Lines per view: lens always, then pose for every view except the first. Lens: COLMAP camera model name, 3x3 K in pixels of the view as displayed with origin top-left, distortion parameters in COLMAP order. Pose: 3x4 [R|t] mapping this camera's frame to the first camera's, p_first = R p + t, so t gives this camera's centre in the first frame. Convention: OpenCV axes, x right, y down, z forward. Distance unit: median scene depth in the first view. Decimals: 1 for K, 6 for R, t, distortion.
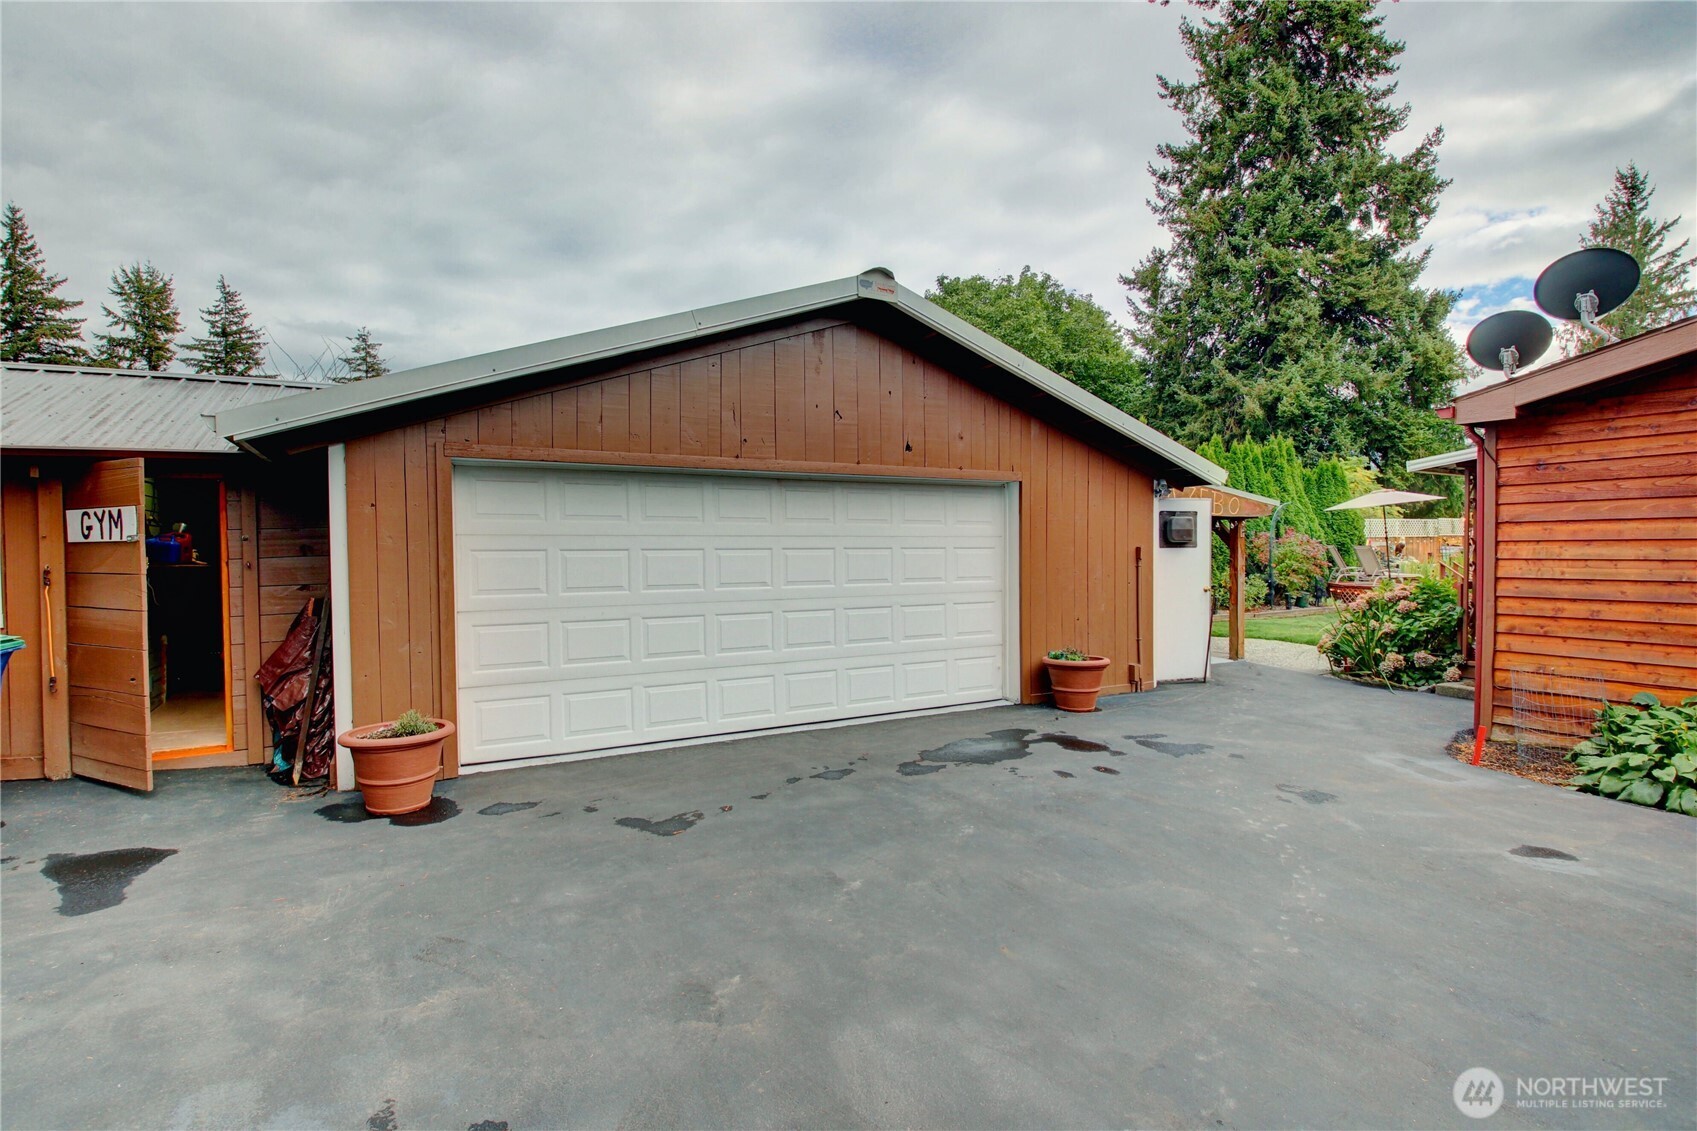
lens RADIAL K [[789.0, 0, 849.5], [0, 789.0, 573.4], [0, 0, 1]] dist [0.004988, -0.018876]
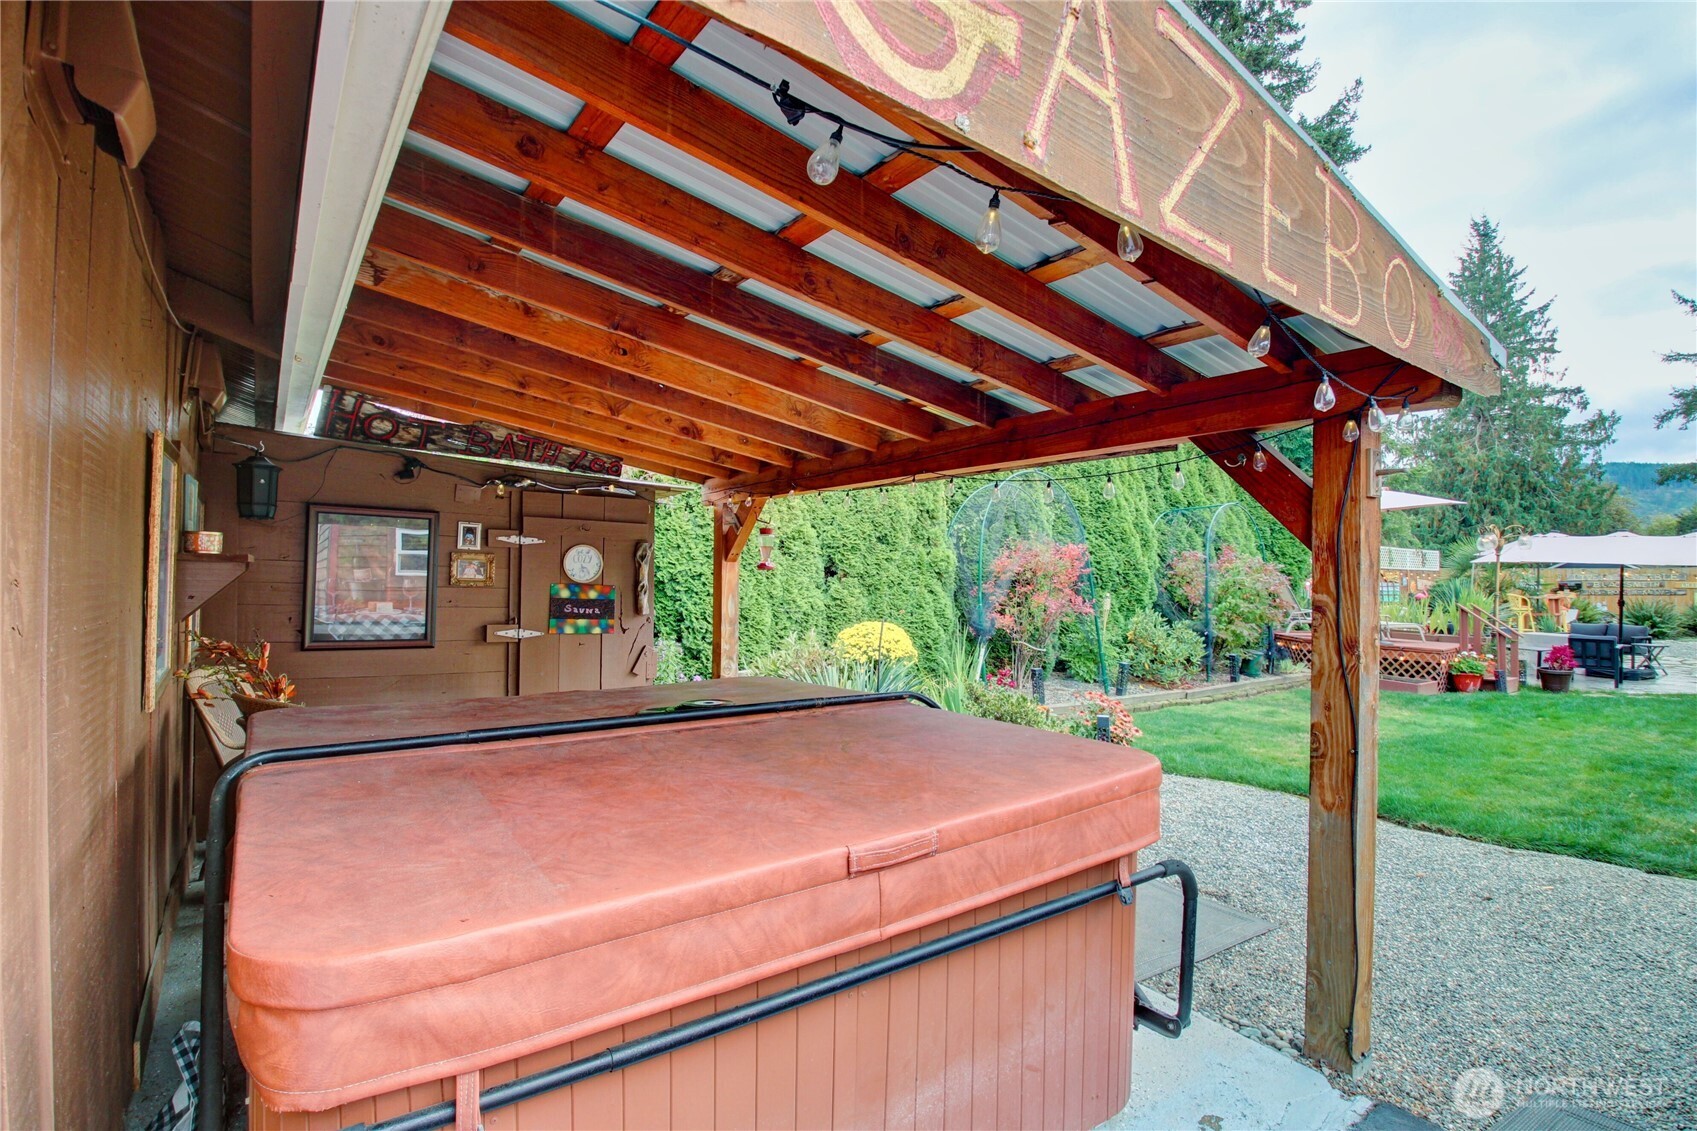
lens RADIAL K [[789.0, 0, 840.9], [0, 789.0, 567.6], [0, 0, 1]] dist [0.004988, -0.018876]
pose [[0.990337, 0.026399, 0.136145, 0.103063], [-0.021196, 0.998994, -0.039523, -0.005563], [-0.137051, 0.036255, 0.989900, 0.256329]]
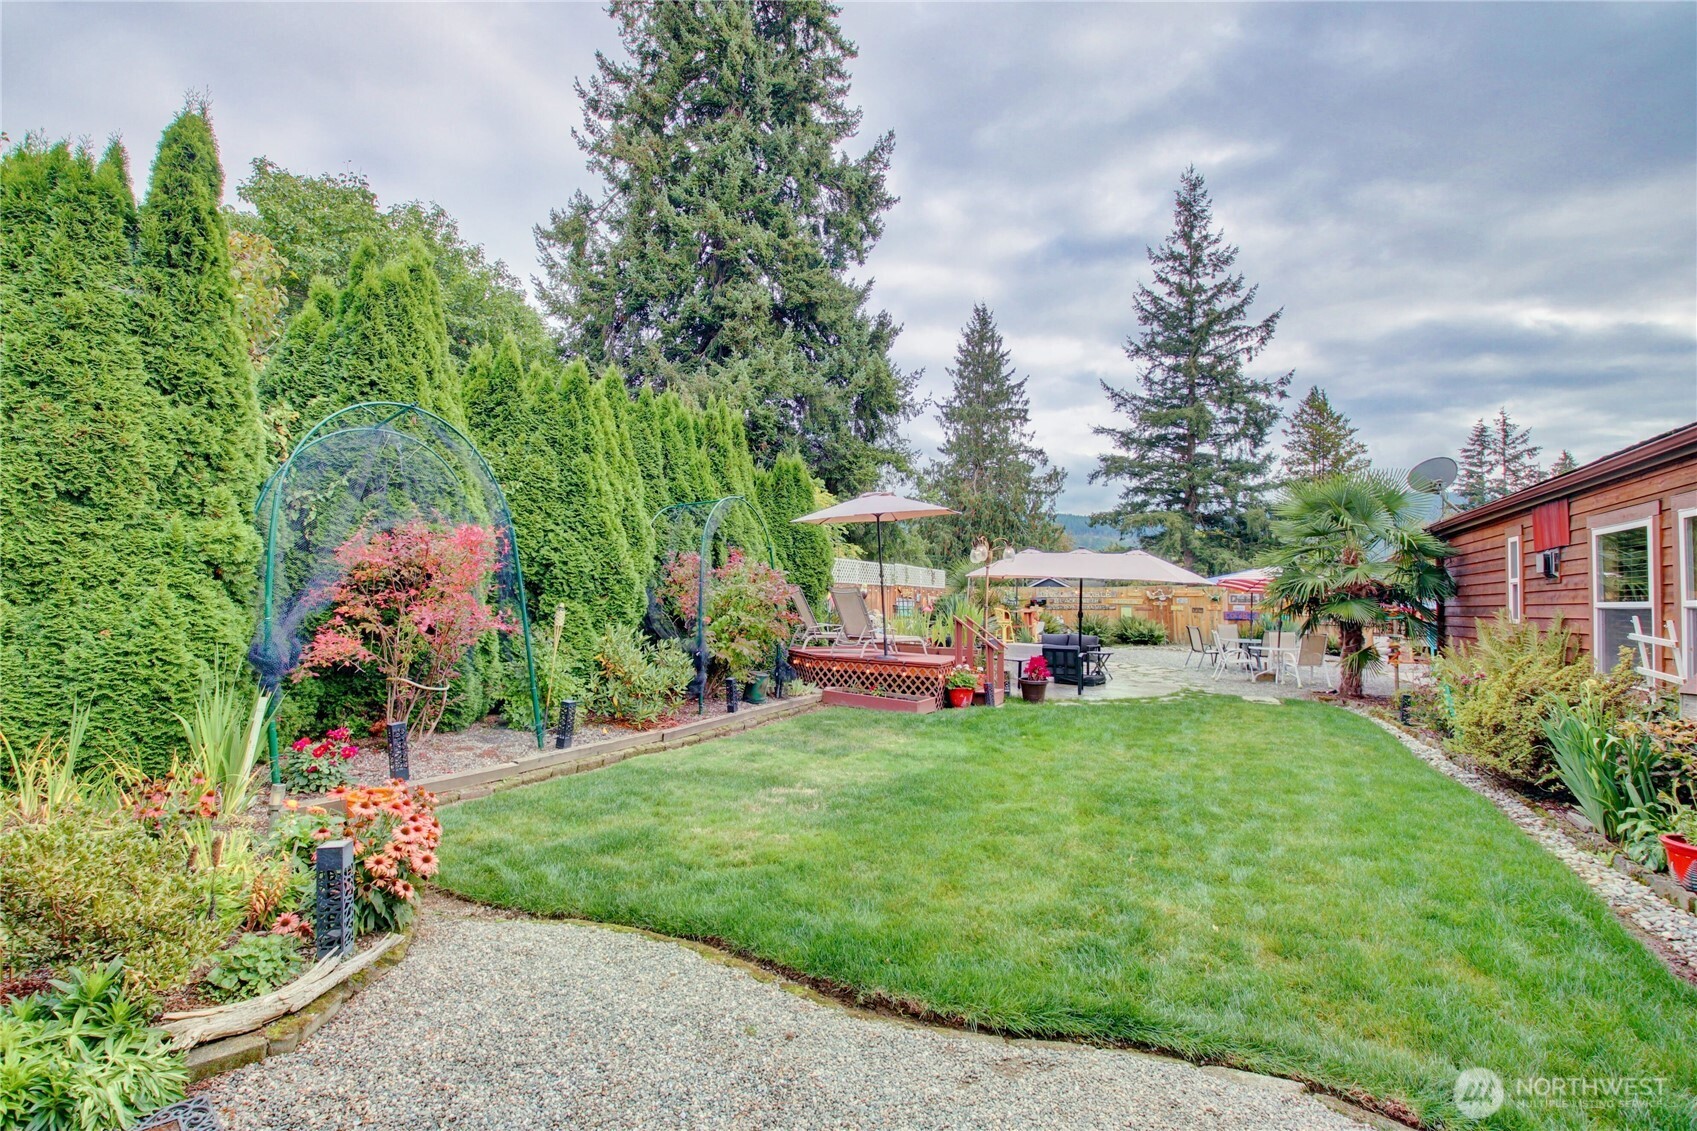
lens RADIAL K [[789.0, 0, 843.1], [0, 789.0, 574.5], [0, 0, 1]] dist [0.004988, -0.018876]
pose [[0.794127, 0.046743, 0.605952, 0.178013], [-0.009487, 0.997870, -0.064542, -0.004352], [-0.607678, 0.045506, 0.792879, 0.324038]]
